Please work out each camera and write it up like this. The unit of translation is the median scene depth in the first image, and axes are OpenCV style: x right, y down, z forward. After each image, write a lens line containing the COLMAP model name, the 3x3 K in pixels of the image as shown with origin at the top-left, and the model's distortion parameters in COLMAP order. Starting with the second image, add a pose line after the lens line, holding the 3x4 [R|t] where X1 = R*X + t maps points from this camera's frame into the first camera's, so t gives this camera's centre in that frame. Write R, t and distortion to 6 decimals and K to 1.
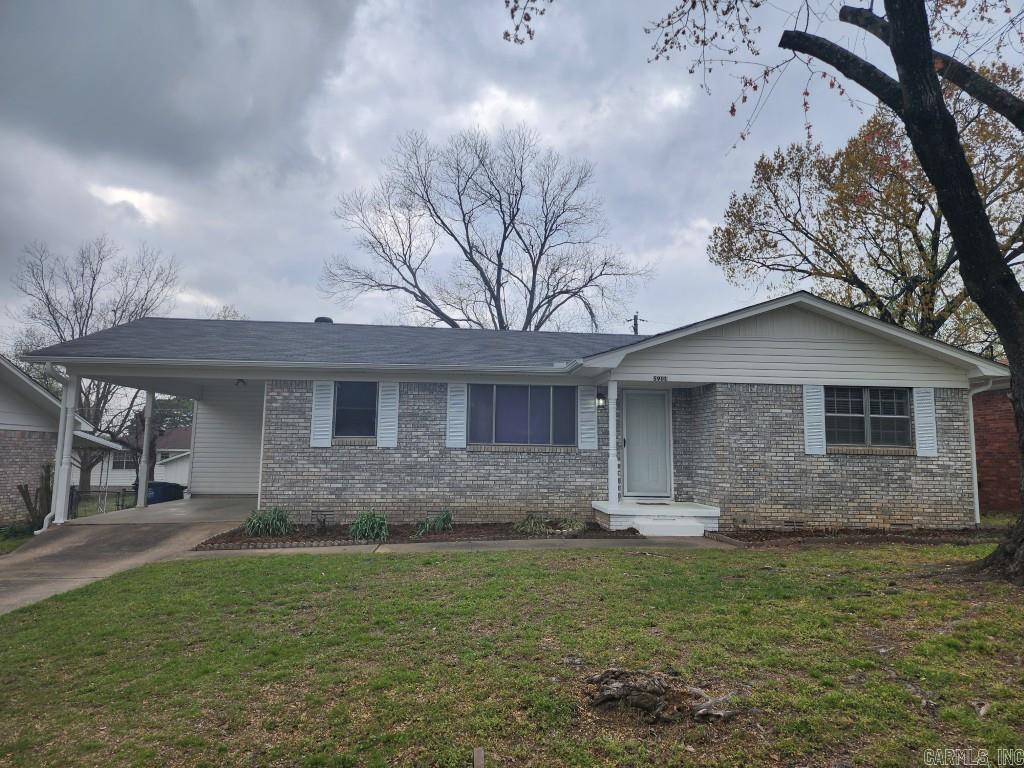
lens RADIAL K [[680.6, 0, 515.5], [0, 680.6, 382.4], [0, 0, 1]] dist [0.065299, -0.035123]
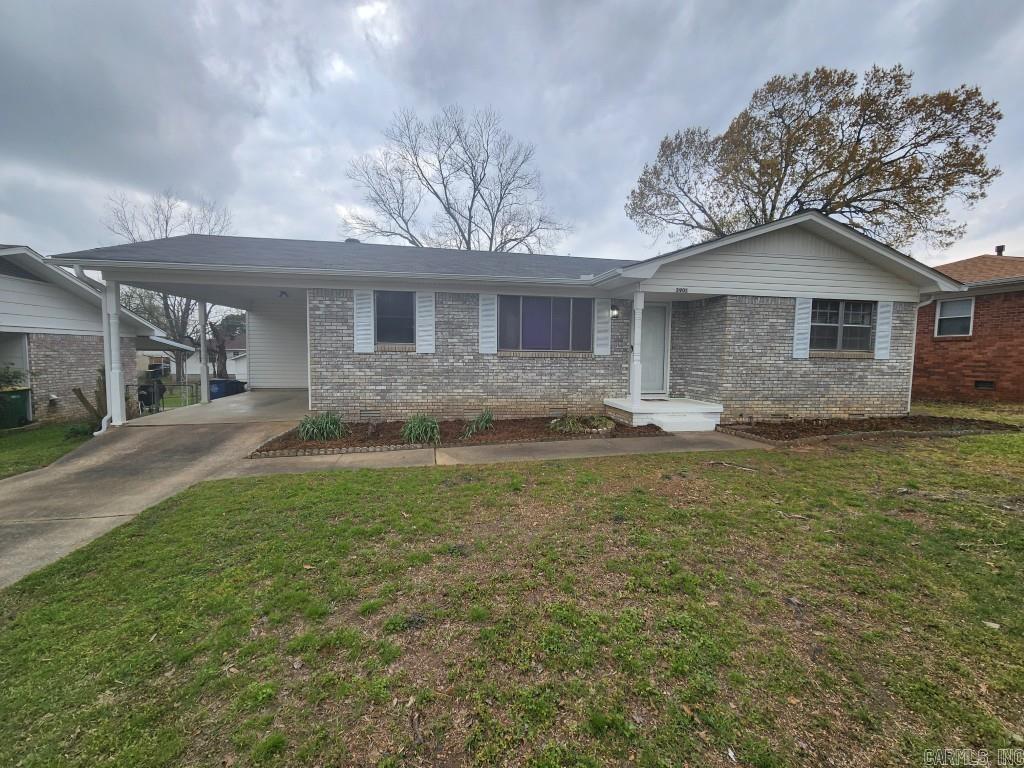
lens RADIAL K [[419.5, 0, 503.7], [0, 419.5, 385.3], [0, 0, 1]] dist [0.003619, -0.002496]
pose [[0.995908, -0.008849, 0.089934, -0.130034], [-0.007928, 0.982801, 0.184498, 0.021760], [-0.090020, -0.184456, 0.978709, 0.334523]]
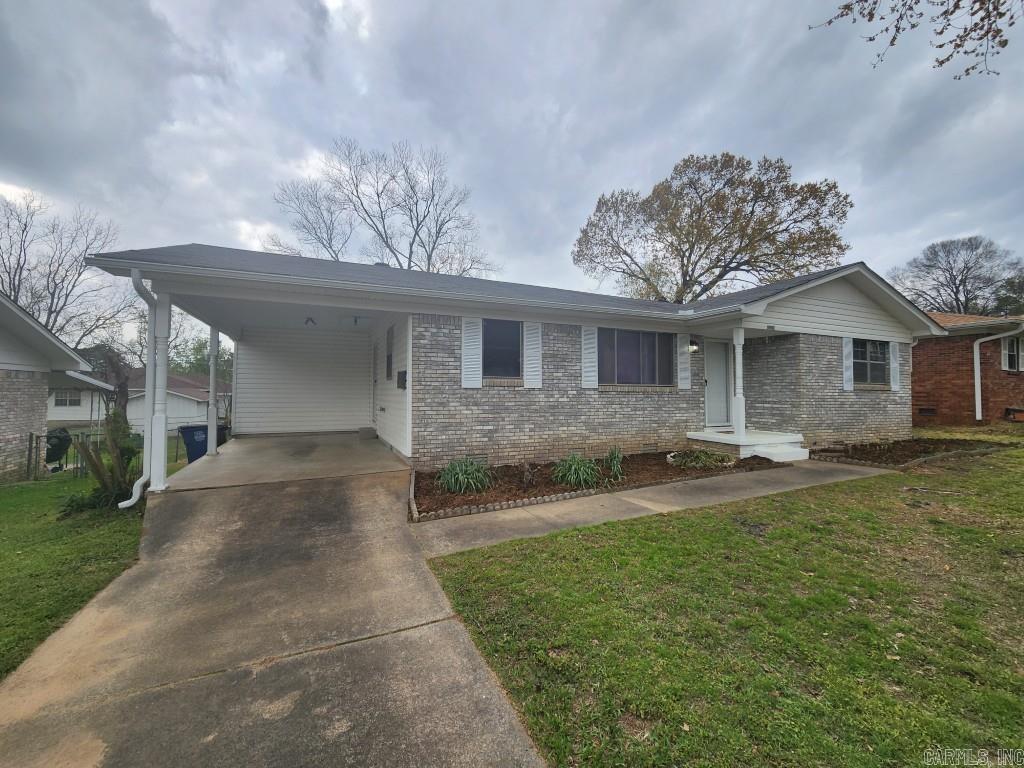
lens RADIAL K [[419.5, 0, 504.6], [0, 419.5, 385.2], [0, 0, 1]] dist [0.003619, -0.002496]
pose [[0.944767, -0.005597, 0.327696, -0.444141], [-0.025422, 0.995590, 0.090299, 0.038273], [-0.326756, -0.093642, 0.940458, 0.455449]]
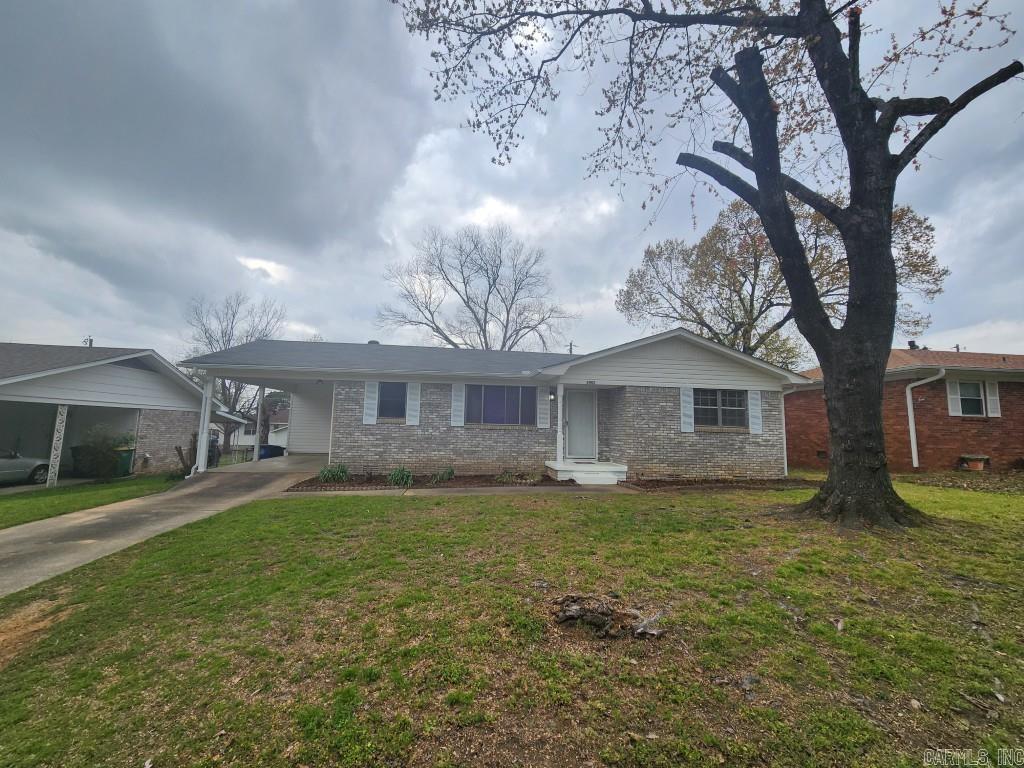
lens RADIAL K [[419.5, 0, 503.2], [0, 419.5, 385.9], [0, 0, 1]] dist [0.003619, -0.002496]
pose [[0.999717, 0.011440, 0.020857, -0.005424], [-0.011542, 0.999922, 0.004769, -0.000307], [-0.020801, -0.005009, 0.999771, 0.052826]]
